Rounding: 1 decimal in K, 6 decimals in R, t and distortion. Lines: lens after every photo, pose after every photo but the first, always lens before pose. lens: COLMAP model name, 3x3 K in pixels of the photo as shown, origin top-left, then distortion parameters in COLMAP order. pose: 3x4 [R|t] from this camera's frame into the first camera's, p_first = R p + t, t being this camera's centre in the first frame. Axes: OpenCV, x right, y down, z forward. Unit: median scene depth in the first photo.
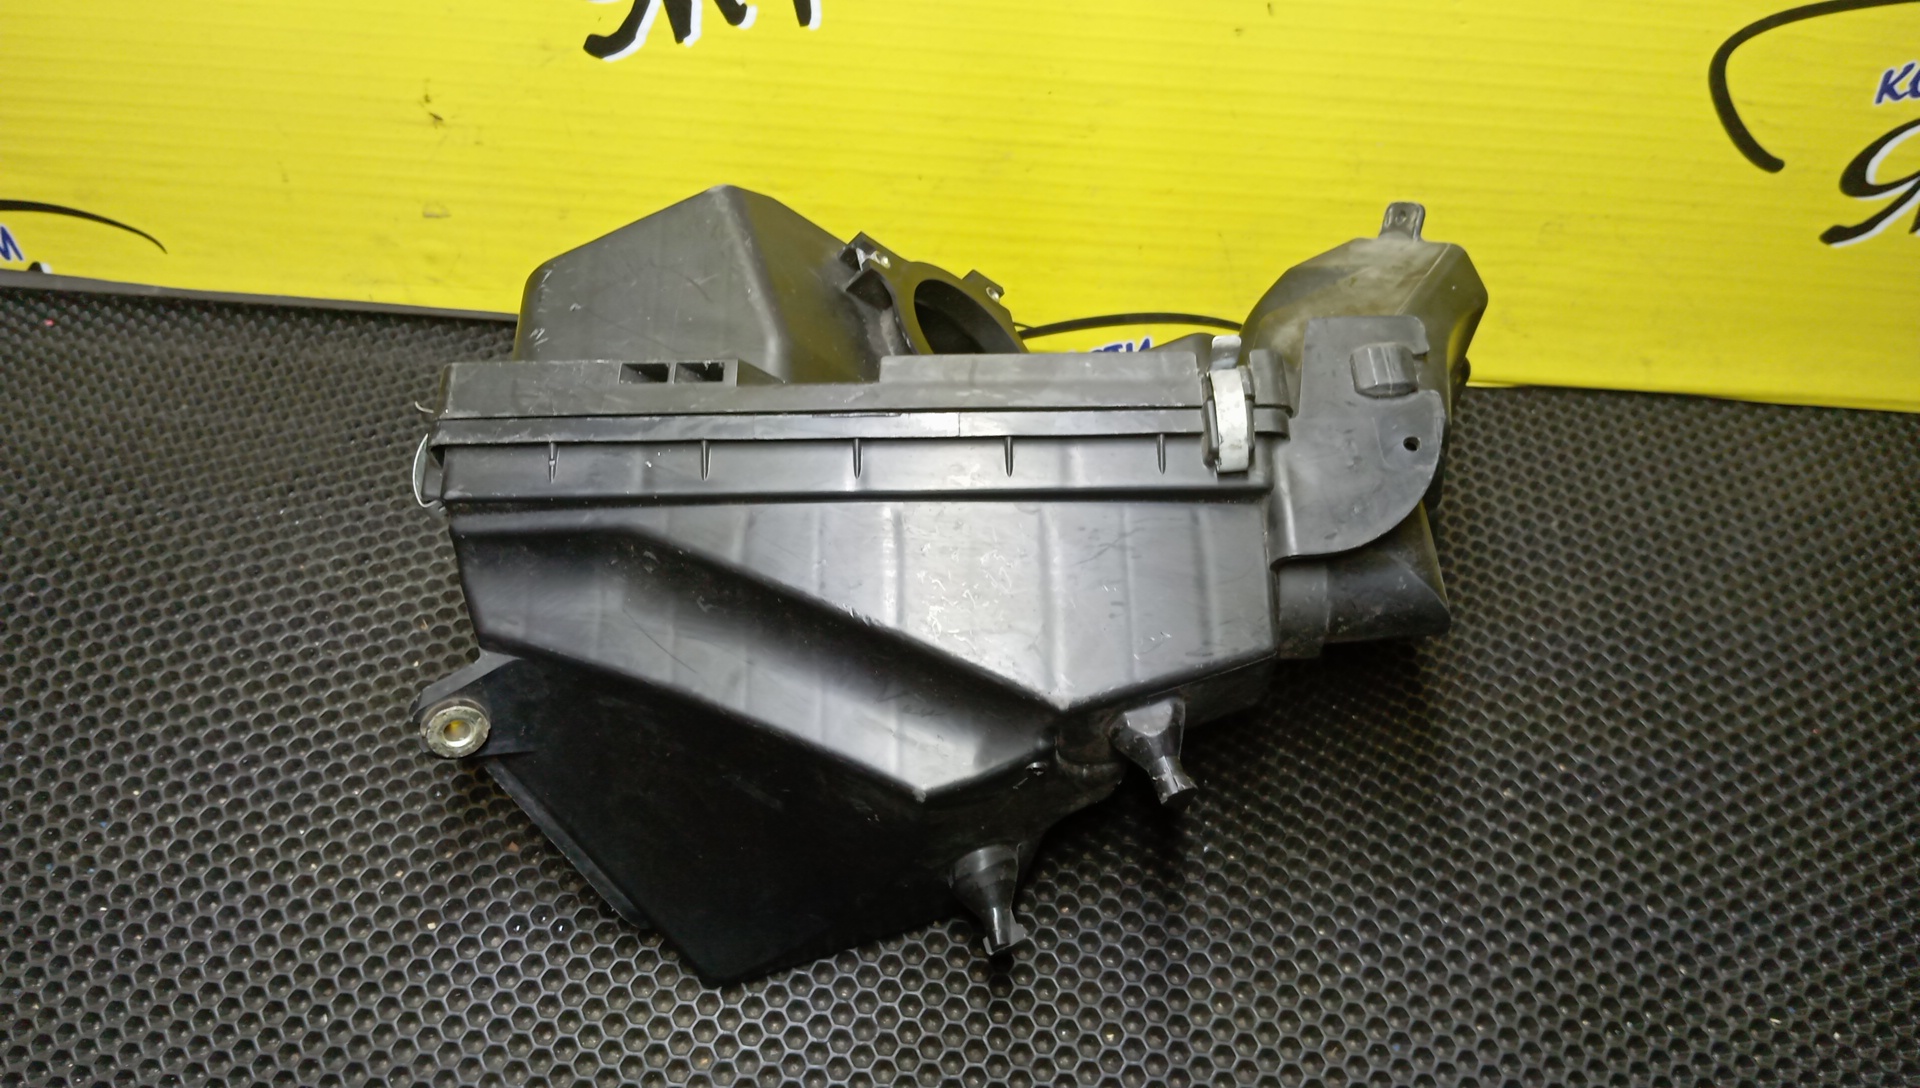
lens RADIAL K [[1521.2, 0, 954.8], [0, 1521.2, 558.5], [0, 0, 1]] dist [0.063417, -0.130119]
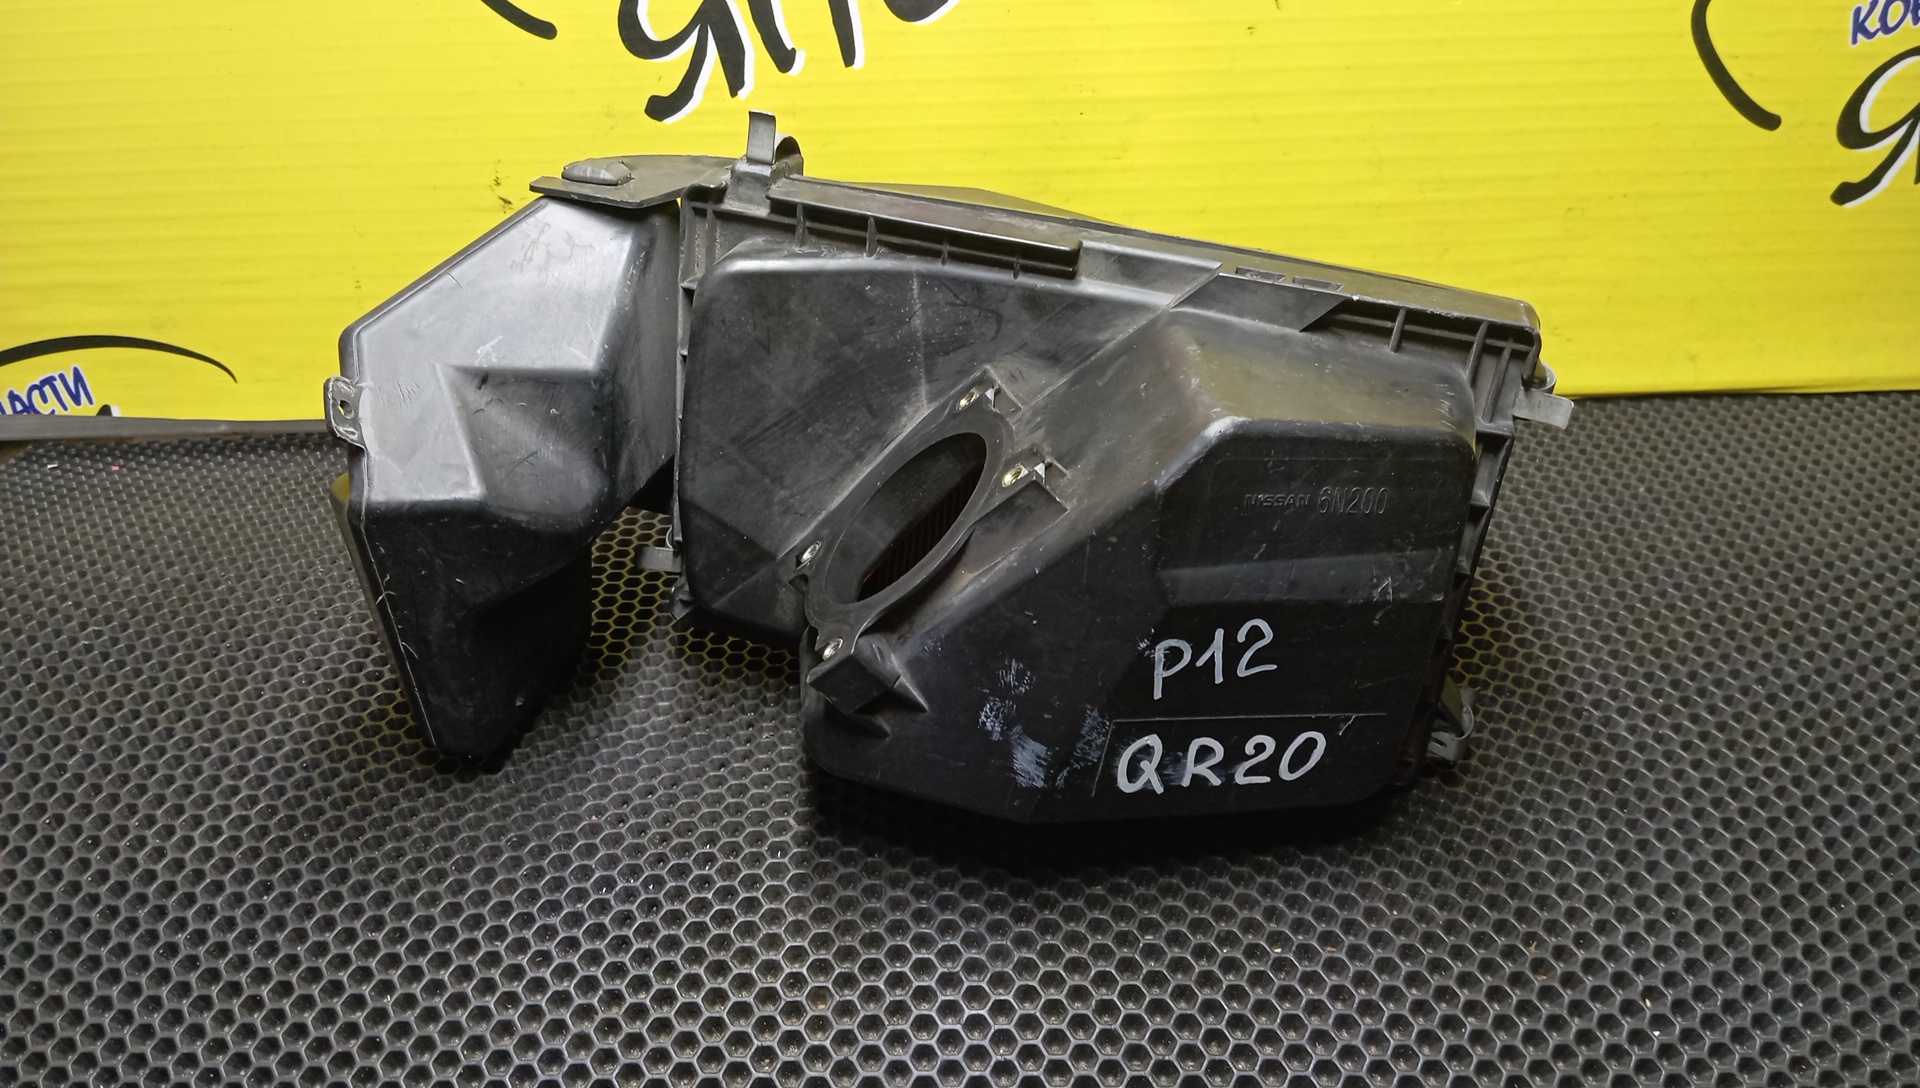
lens RADIAL K [[1521.2, 0, 956.1], [0, 1521.2, 558.1], [0, 0, 1]] dist [0.063417, -0.130119]
pose [[0.995884, -0.090290, 0.007926, -0.059701], [0.088360, 0.947667, -0.306788, 0.300506], [0.020188, 0.306226, 0.951745, 0.076898]]
